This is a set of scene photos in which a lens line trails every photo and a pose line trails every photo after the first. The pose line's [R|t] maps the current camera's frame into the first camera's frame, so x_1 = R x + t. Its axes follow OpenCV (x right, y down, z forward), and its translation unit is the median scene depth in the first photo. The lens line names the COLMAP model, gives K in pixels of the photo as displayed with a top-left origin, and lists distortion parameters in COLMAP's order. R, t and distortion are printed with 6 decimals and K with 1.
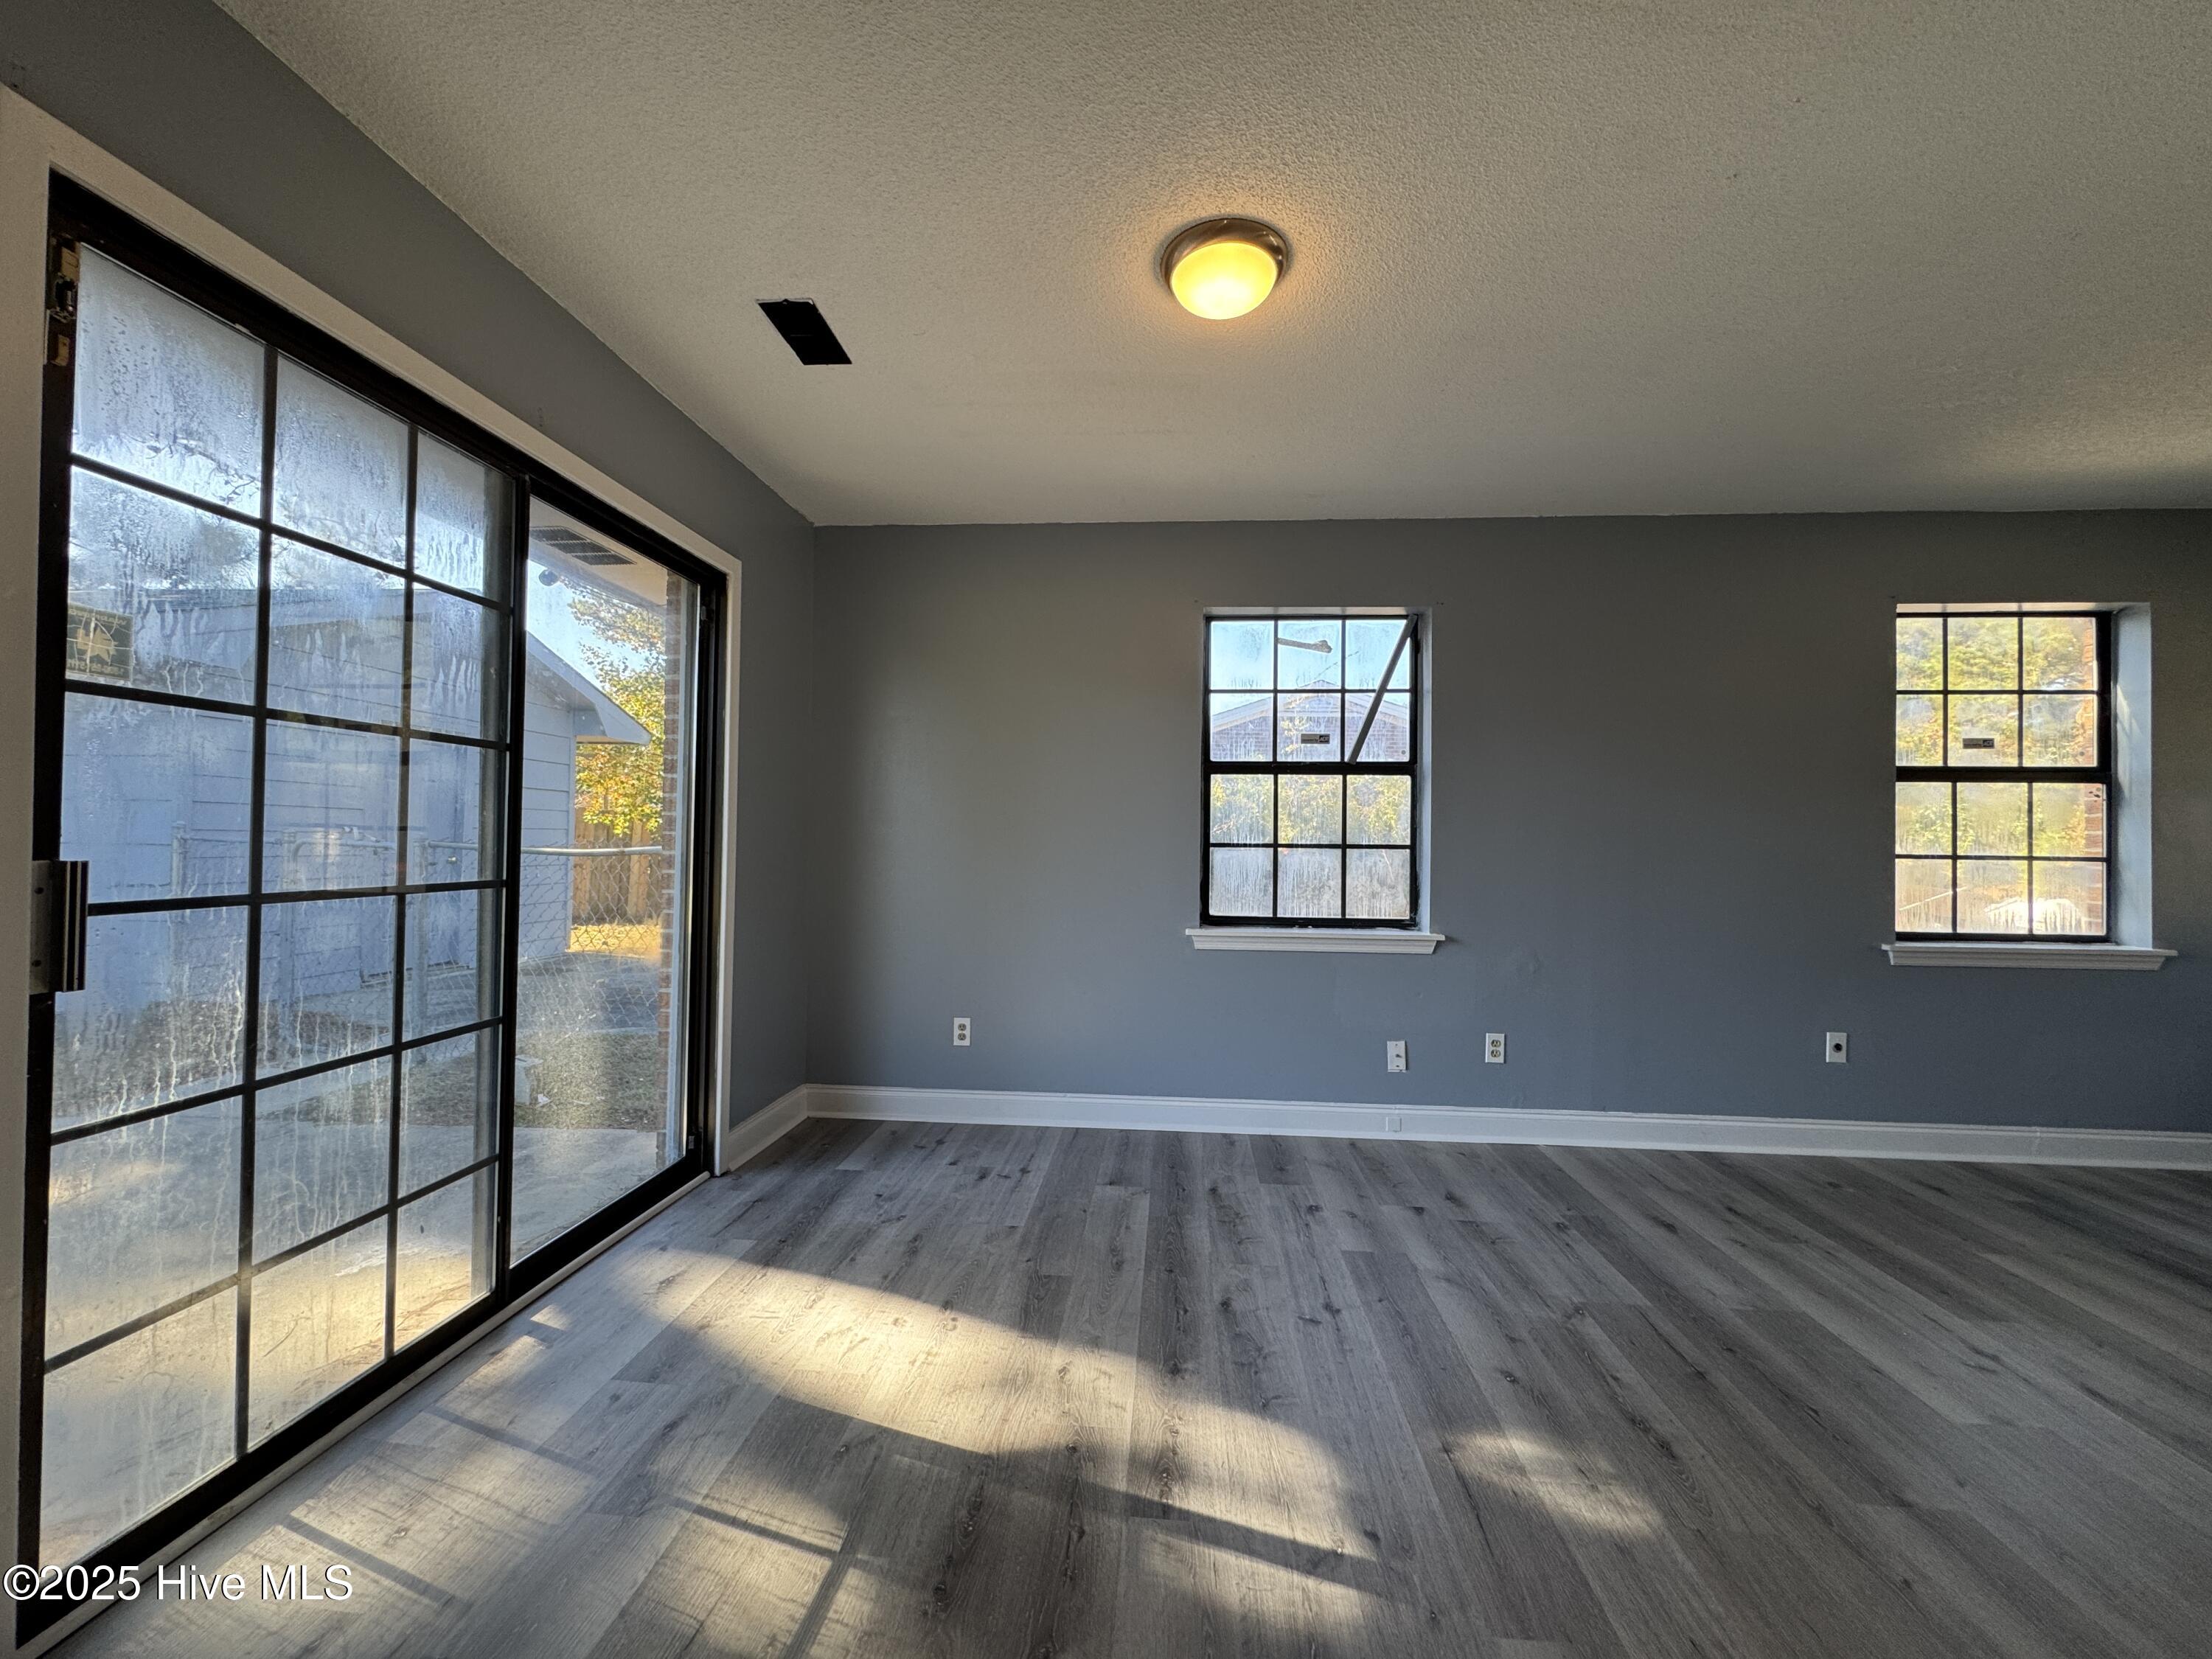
lens RADIAL K [[880.7, 0, 1104.0], [0, 880.7, 833.7], [0, 0, 1]] dist [-0.001540, -0.000016]
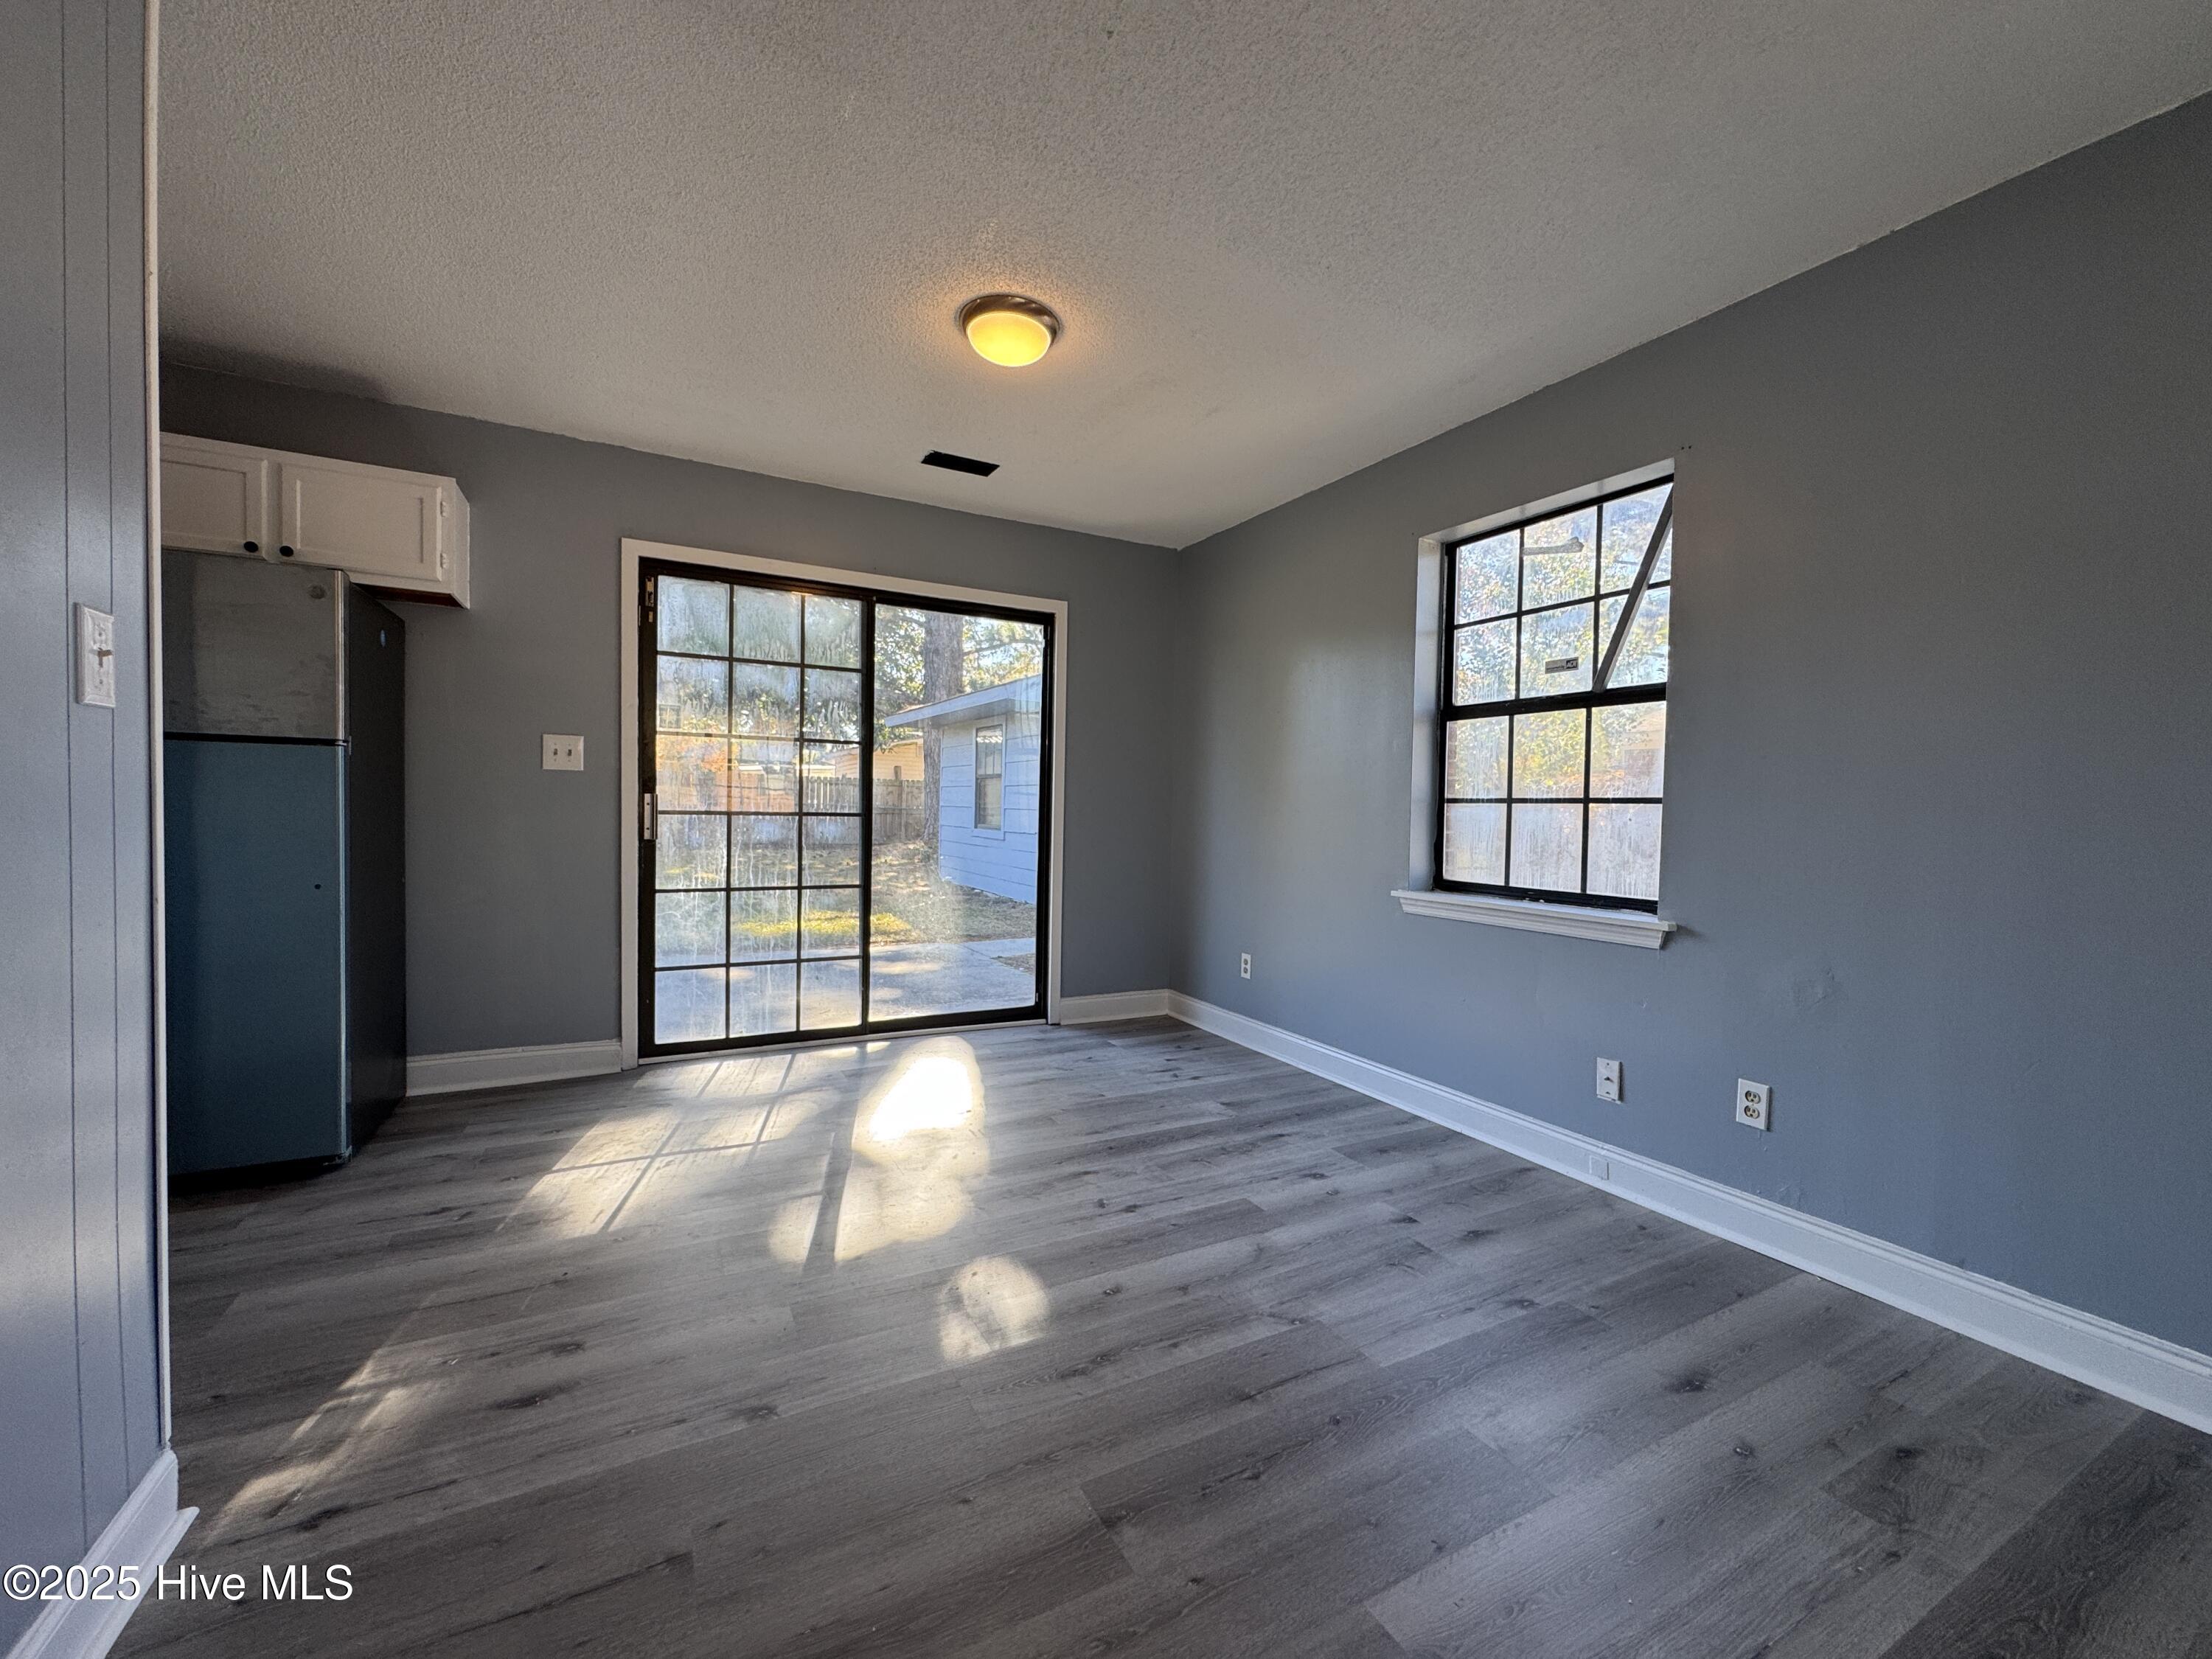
lens RADIAL K [[882.8, 0, 1109.9], [0, 882.8, 829.8], [0, 0, 1]] dist [-0.001703, 0.000296]
pose [[0.542248, 0.018416, -0.840017, 0.765238], [-0.006511, 0.999822, 0.017716, 0.031771], [0.840193, -0.004138, 0.542271, 0.251940]]
